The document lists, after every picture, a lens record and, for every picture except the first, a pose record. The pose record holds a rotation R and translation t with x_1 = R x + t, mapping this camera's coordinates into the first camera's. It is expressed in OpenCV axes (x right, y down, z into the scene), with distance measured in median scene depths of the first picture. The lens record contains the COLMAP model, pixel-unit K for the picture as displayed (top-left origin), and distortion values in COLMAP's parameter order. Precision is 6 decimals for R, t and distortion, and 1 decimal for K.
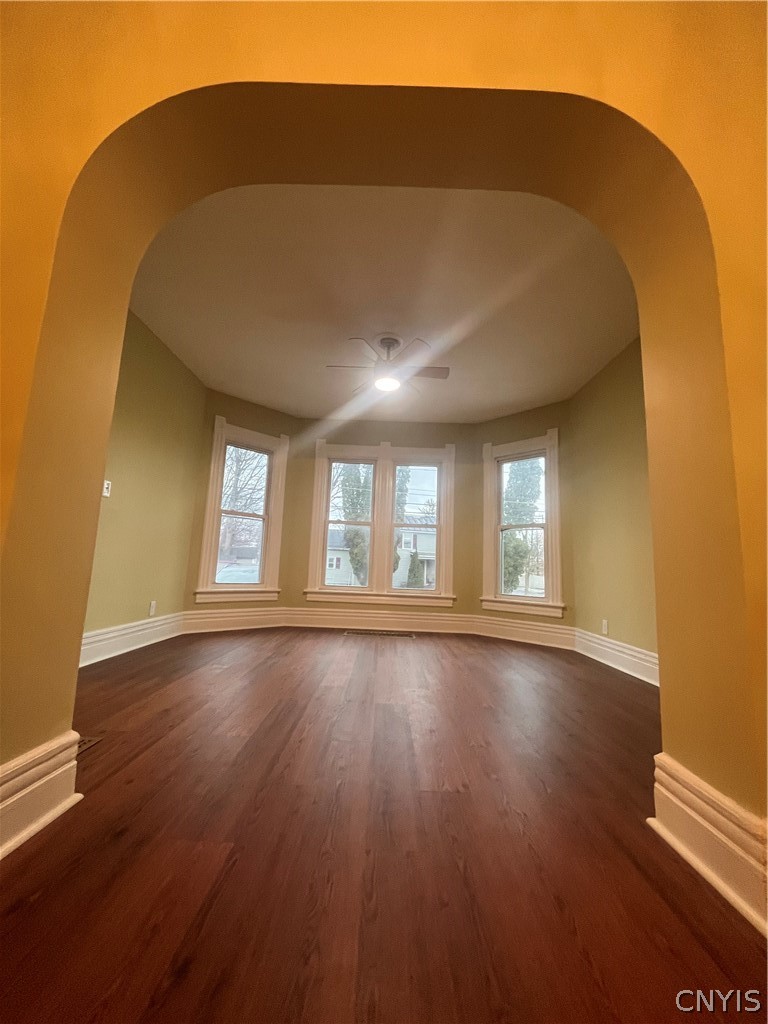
lens RADIAL K [[411.8, 0, 382.9], [0, 411.8, 511.9], [0, 0, 1]] dist [-0.003824, -0.000801]
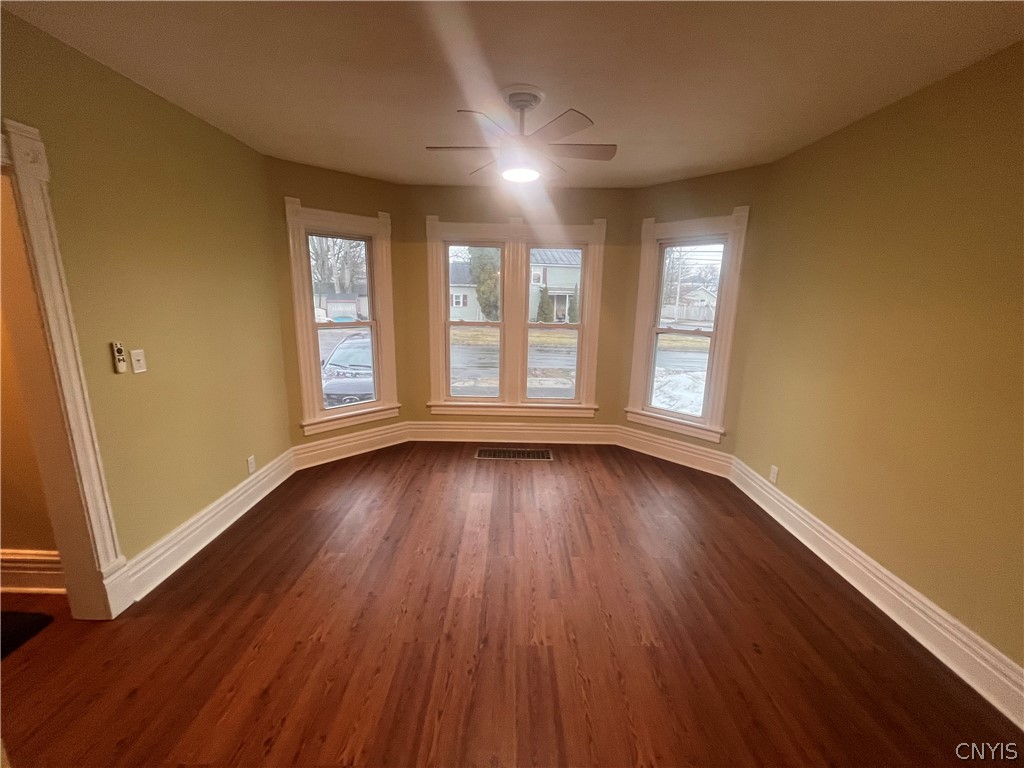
lens RADIAL K [[411.8, 0, 511.3], [0, 411.8, 383.7], [0, 0, 1]] dist [-0.003824, -0.000801]
pose [[0.999771, -0.021095, -0.003490, -0.006497], [0.021004, 0.938415, 0.344872, -0.152947], [-0.004000, -0.344867, 0.938643, 0.180891]]
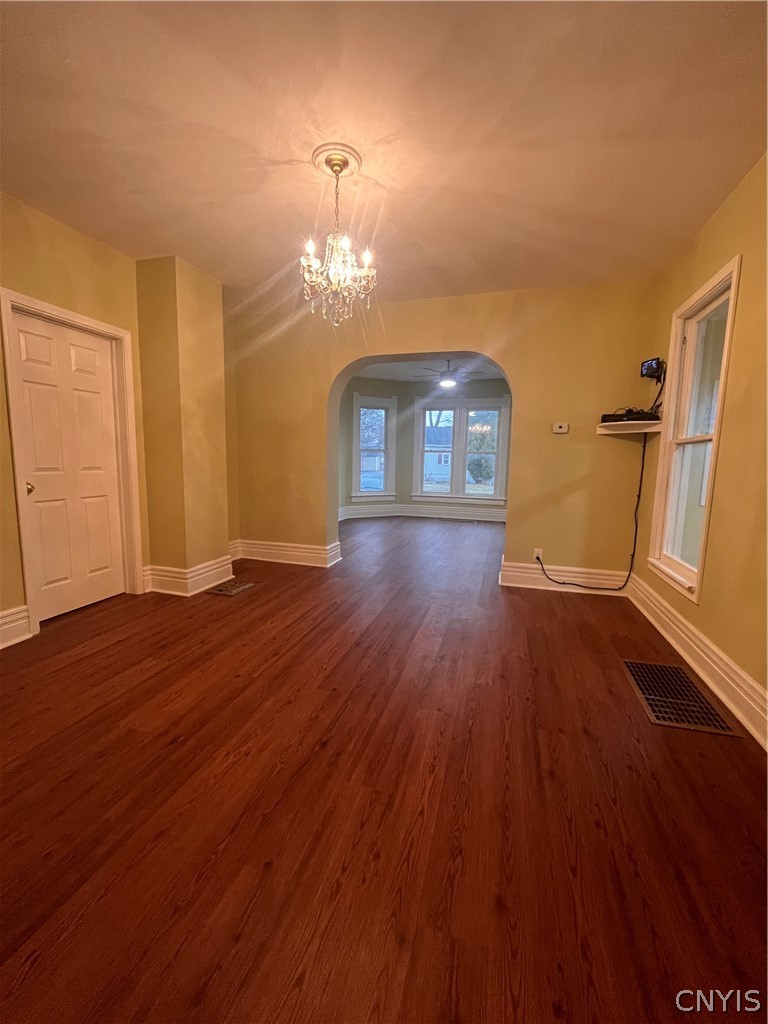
lens RADIAL K [[411.8, 0, 381.2], [0, 411.8, 517.3], [0, 0, 1]] dist [-0.003824, -0.000801]
pose [[0.957184, 0.021237, -0.288701, 0.176191], [0.057975, 0.963036, 0.263059, -0.163350], [0.283616, -0.268533, 0.920571, -0.581237]]
